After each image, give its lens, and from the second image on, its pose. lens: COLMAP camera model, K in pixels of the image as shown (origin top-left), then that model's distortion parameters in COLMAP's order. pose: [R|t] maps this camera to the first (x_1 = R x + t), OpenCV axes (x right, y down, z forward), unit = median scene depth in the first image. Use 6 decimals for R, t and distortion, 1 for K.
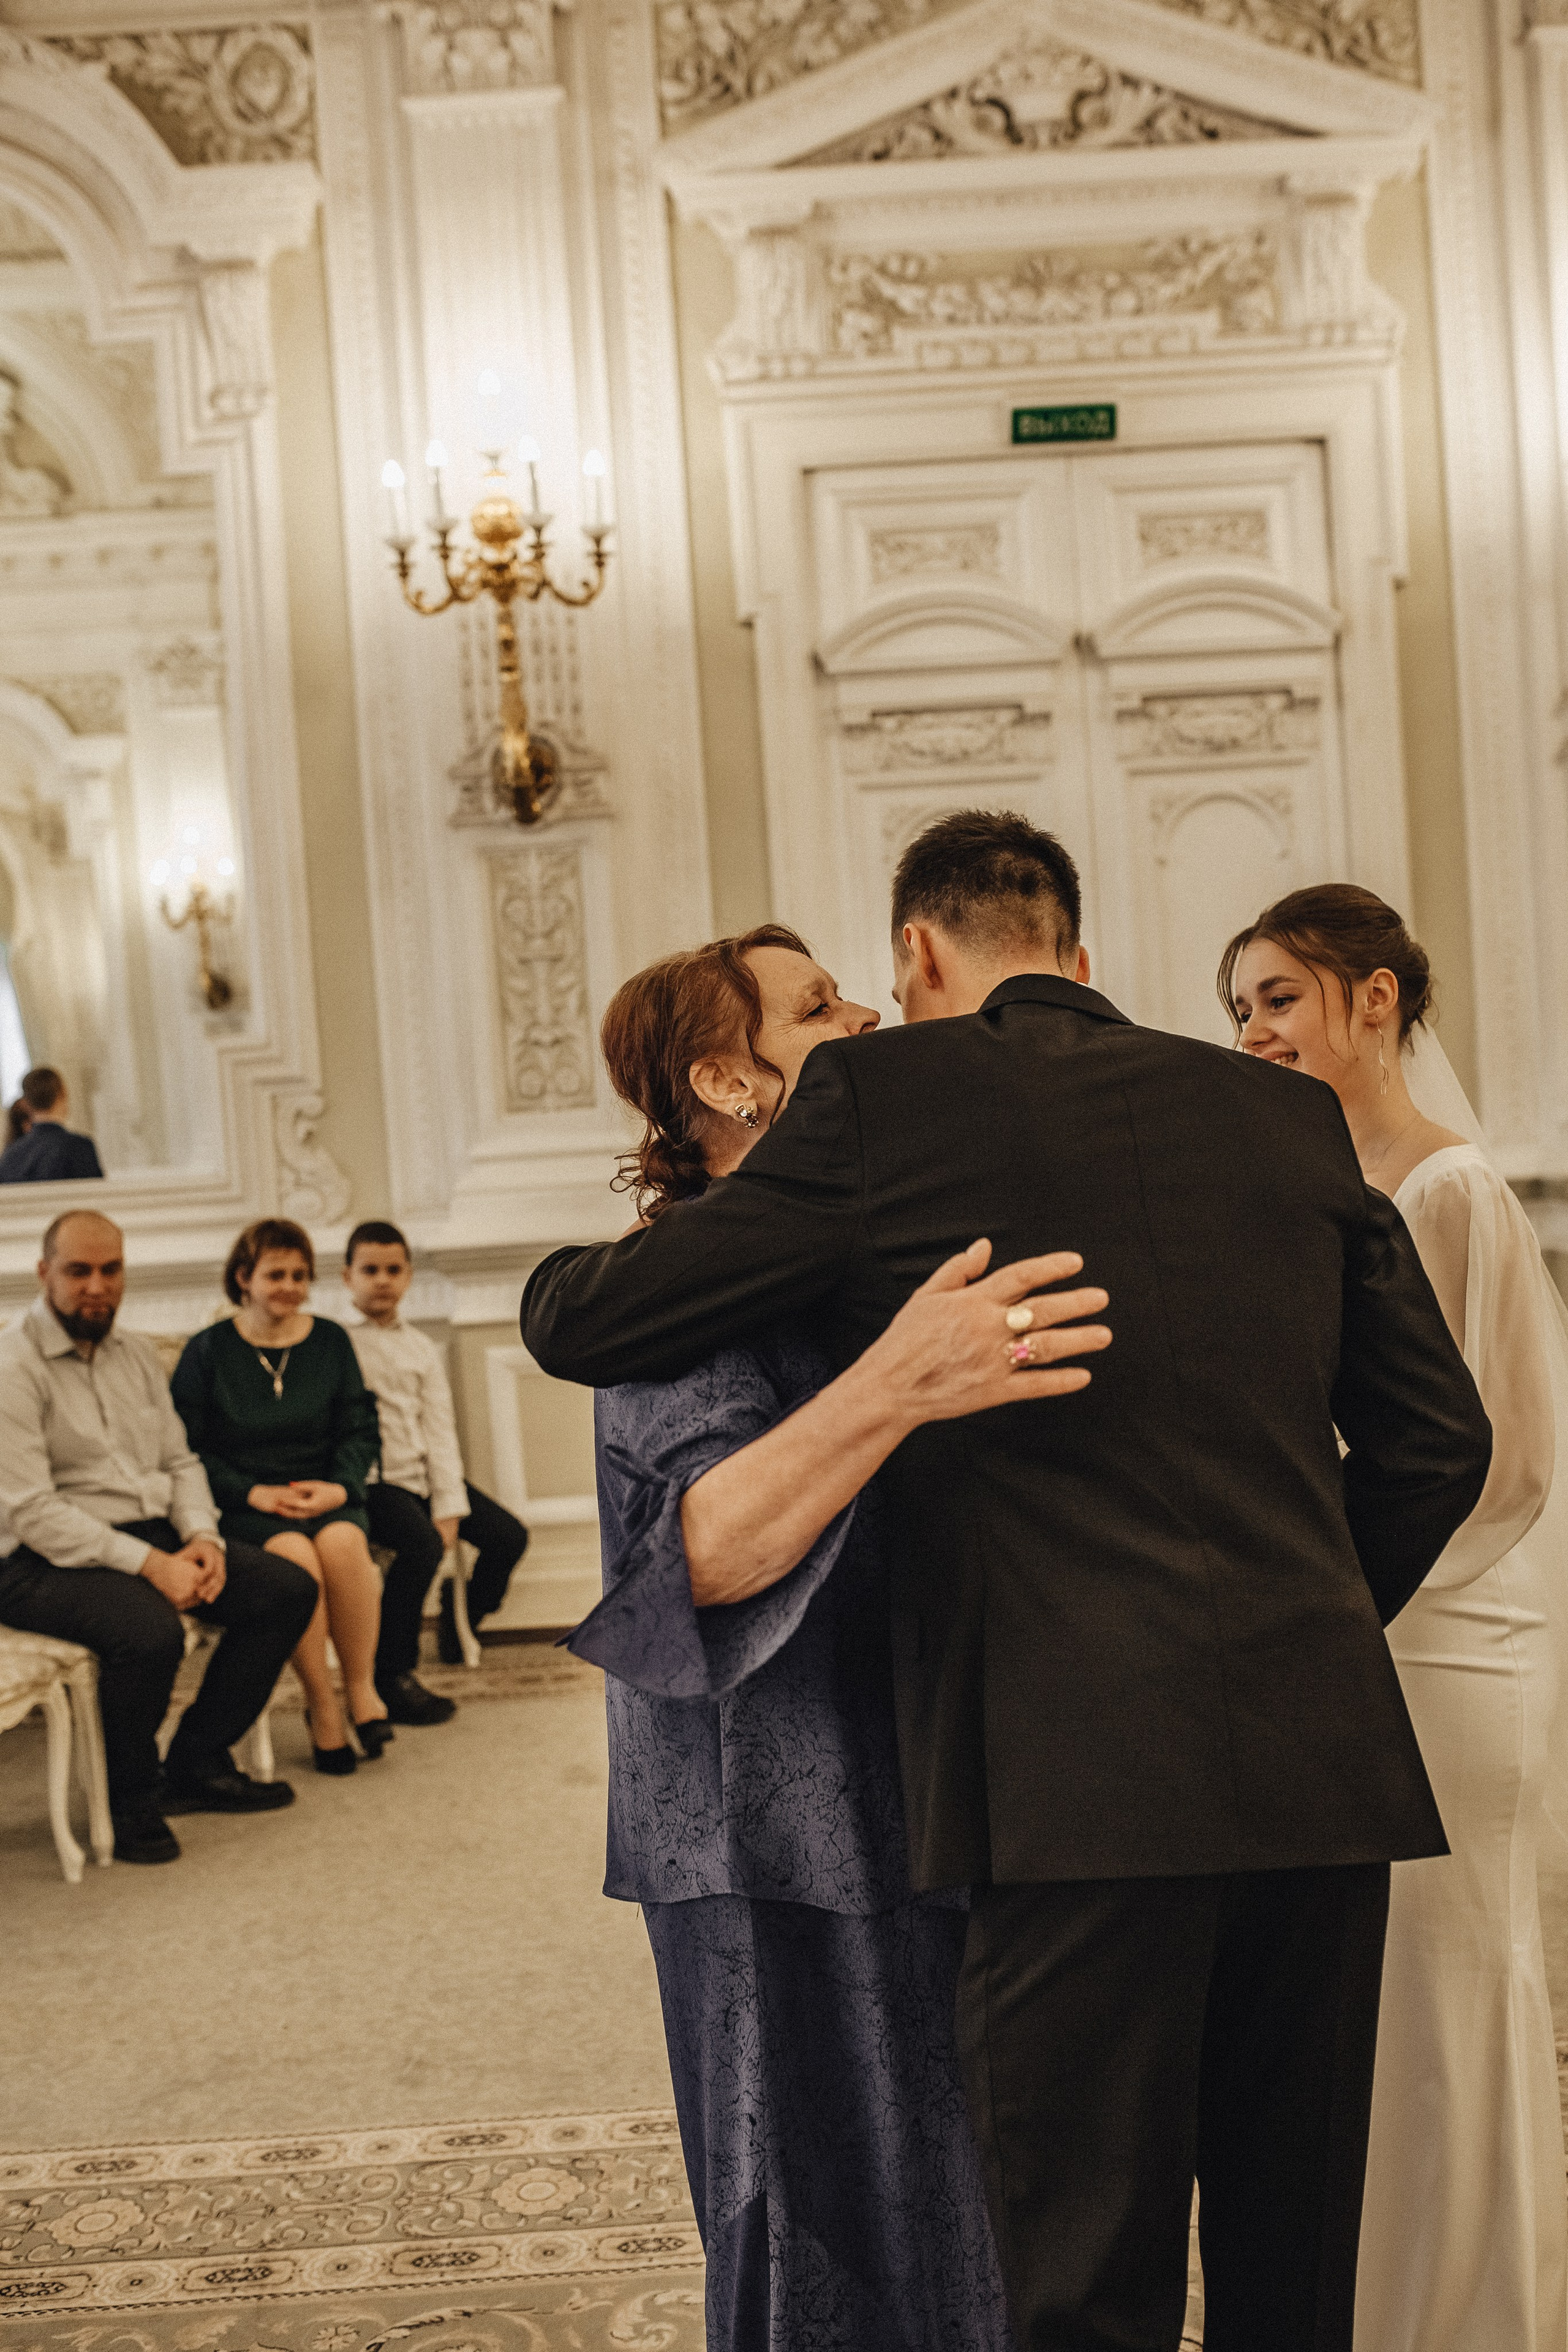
lens RADIAL K [[2246.0, 0, 781.8], [0, 2246.0, 1176.4], [0, 0, 1]] dist [-0.062179, 0.083368]
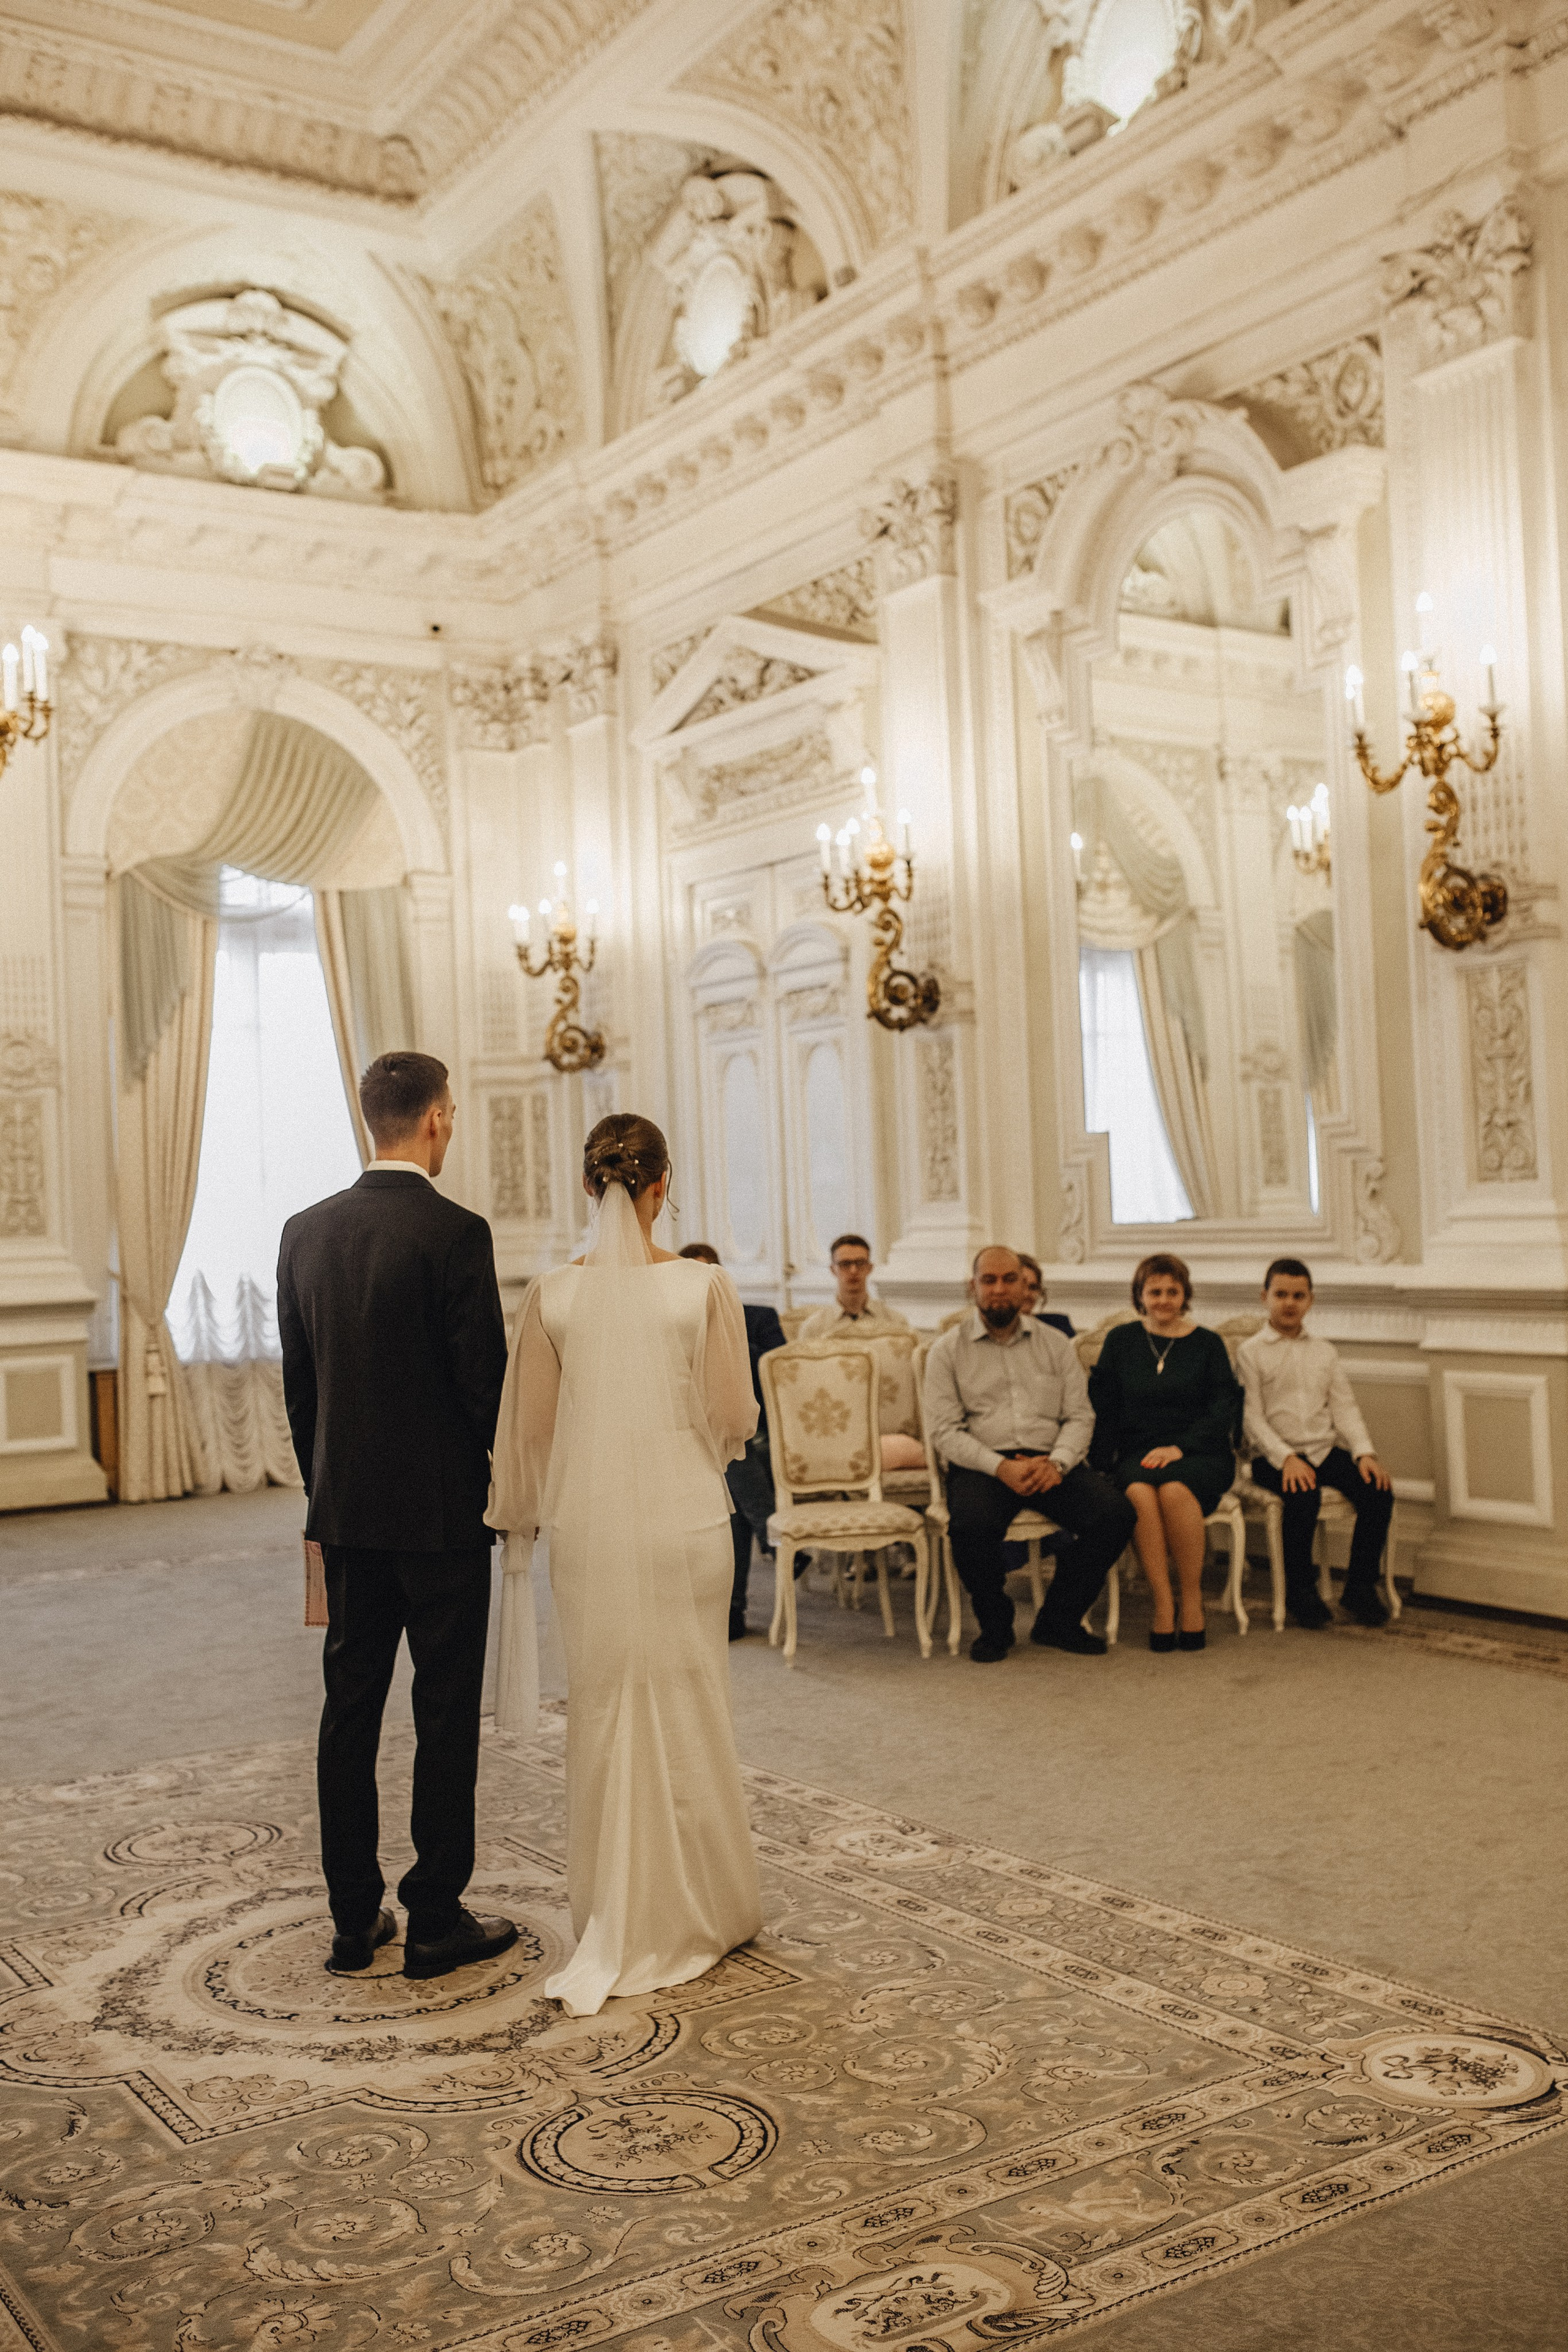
lens RADIAL K [[2242.0, 0, 781.6], [0, 2242.0, 1176.8], [0, 0, 1]] dist [-0.064496, 0.088406]
pose [[0.542793, 0.034369, -0.839163, 0.698681], [-0.030180, 0.999315, 0.021407, -0.045930], [0.839324, 0.013706, 0.543459, 0.017070]]
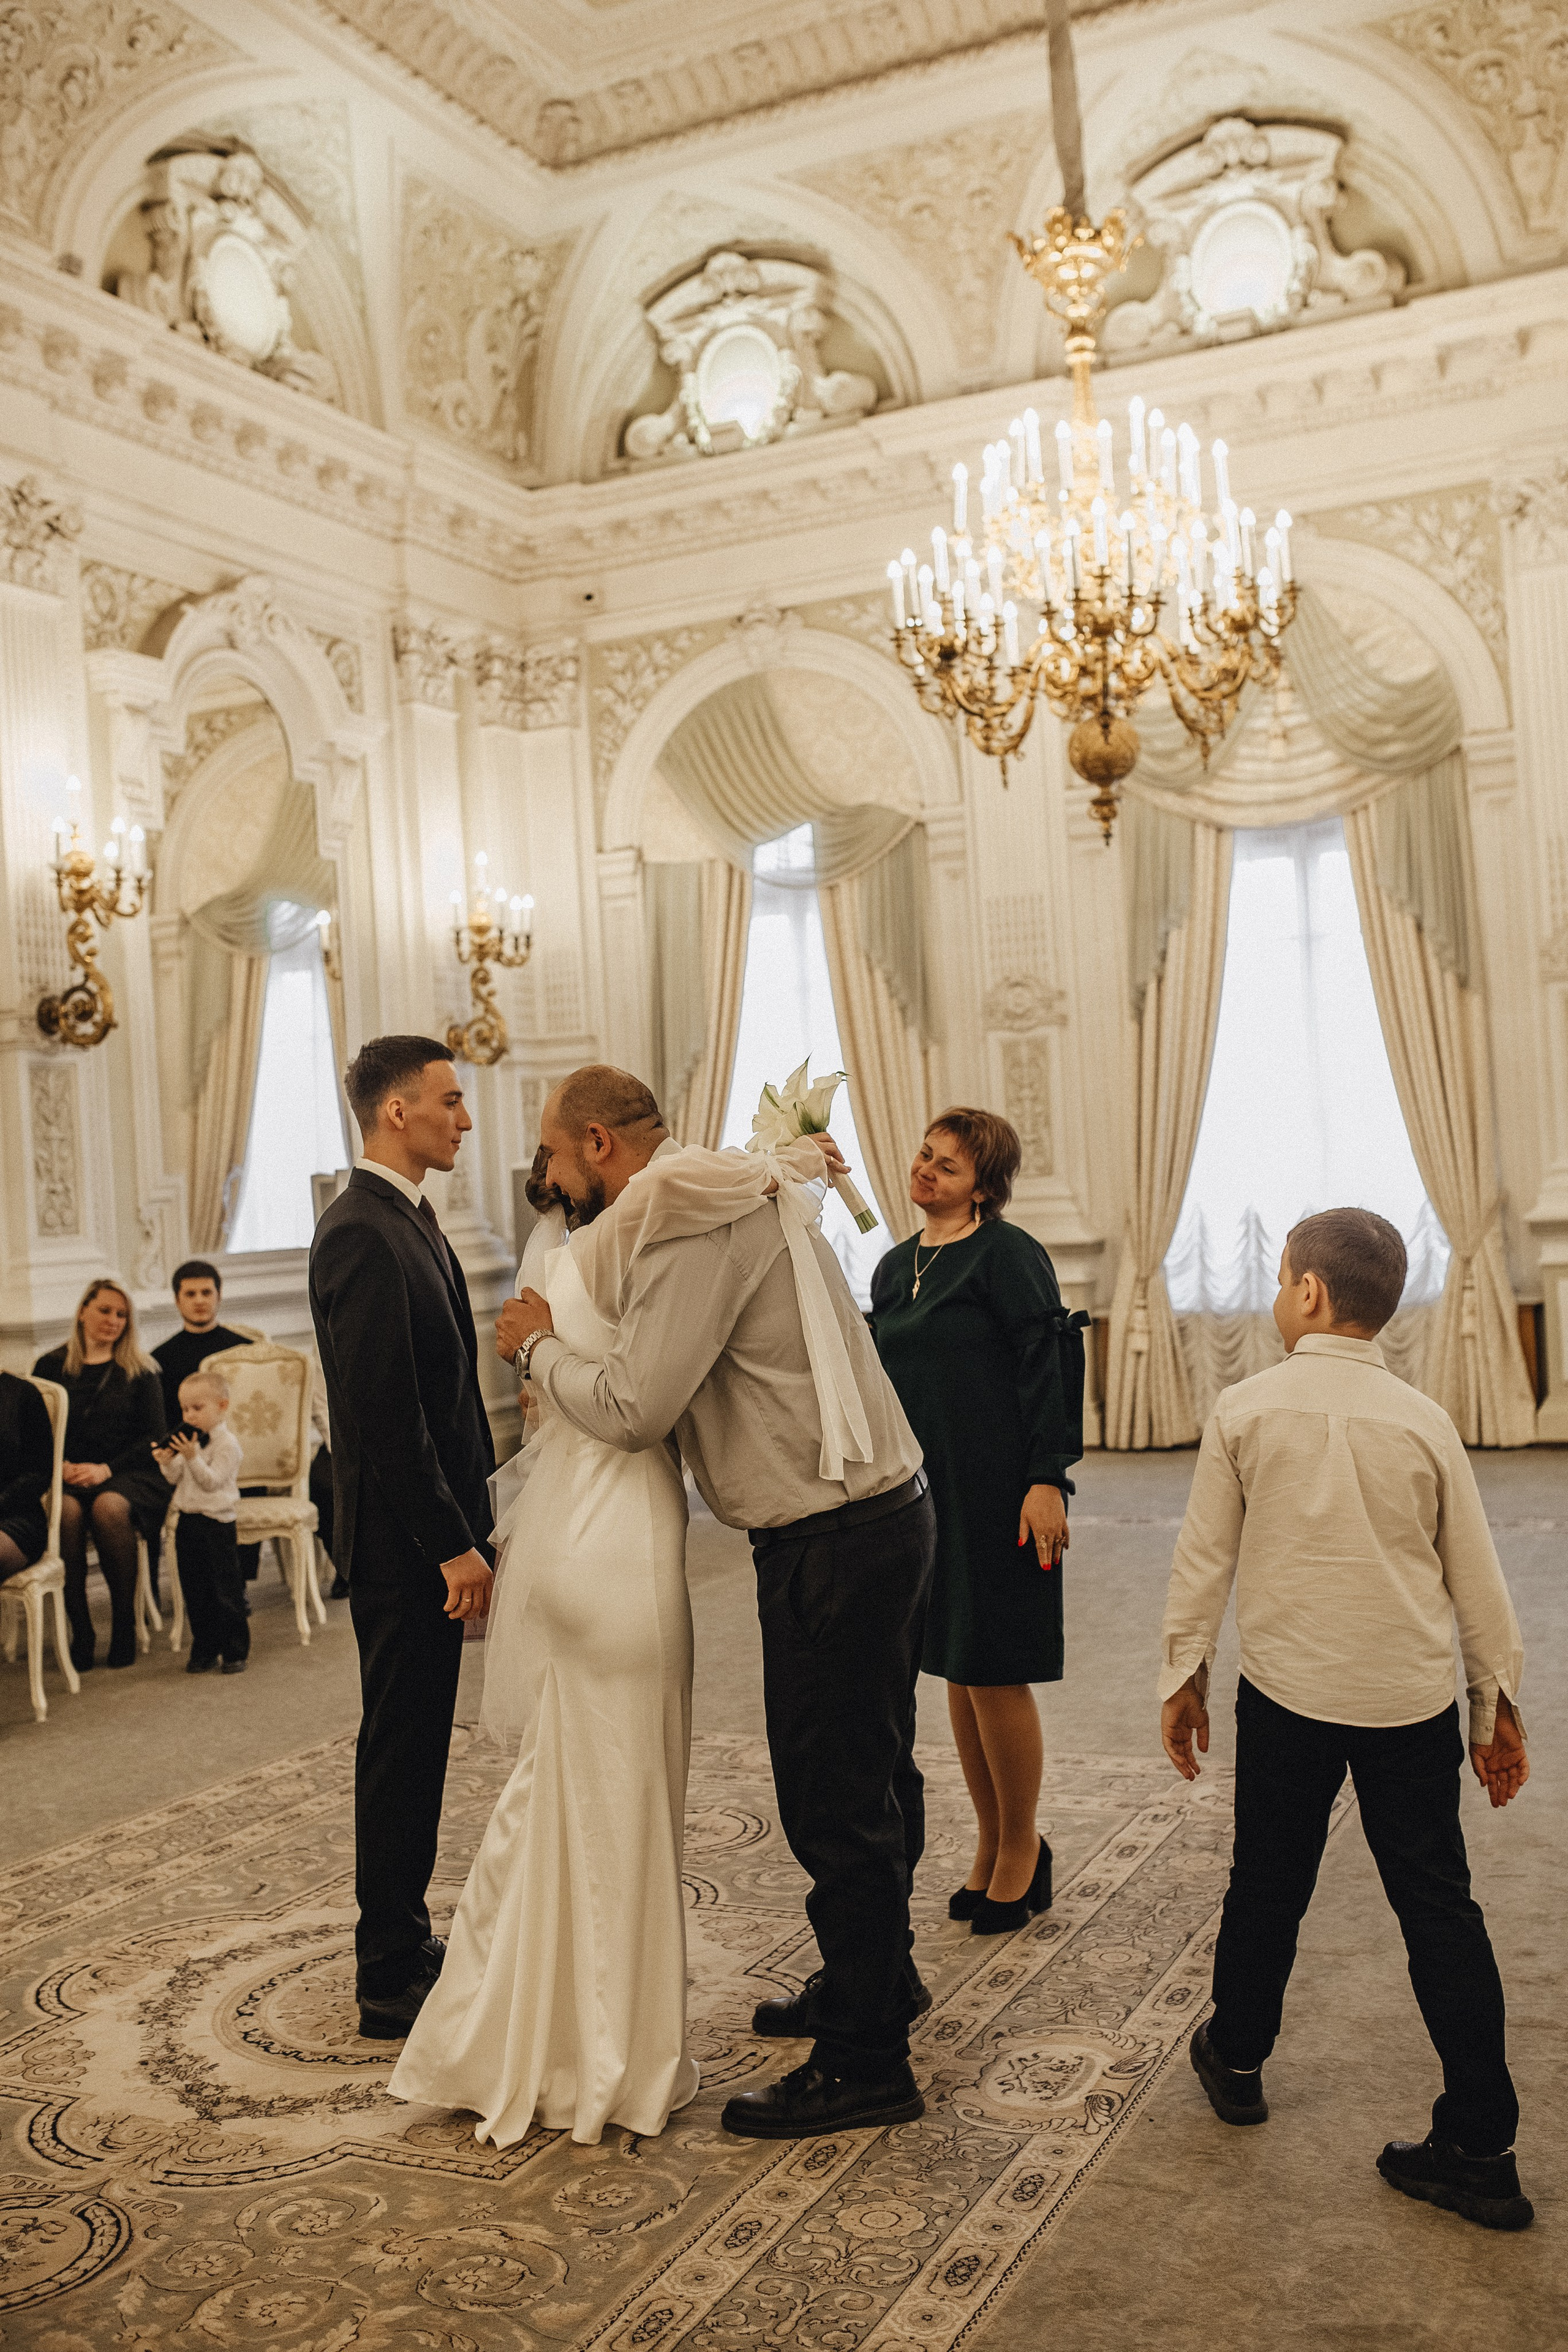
lens RADIAL K [[2242.0, 0, 781.6], [0, 2242.0, 1176.8], [0, 0, 1]] dist [-0.064496, 0.088406]
pose [[-0.439354, 0.087942, -0.893999, 0.573993], [0.053463, 0.995992, 0.071700, -0.066500], [0.896721, -0.016294, -0.442295, 0.702000]]
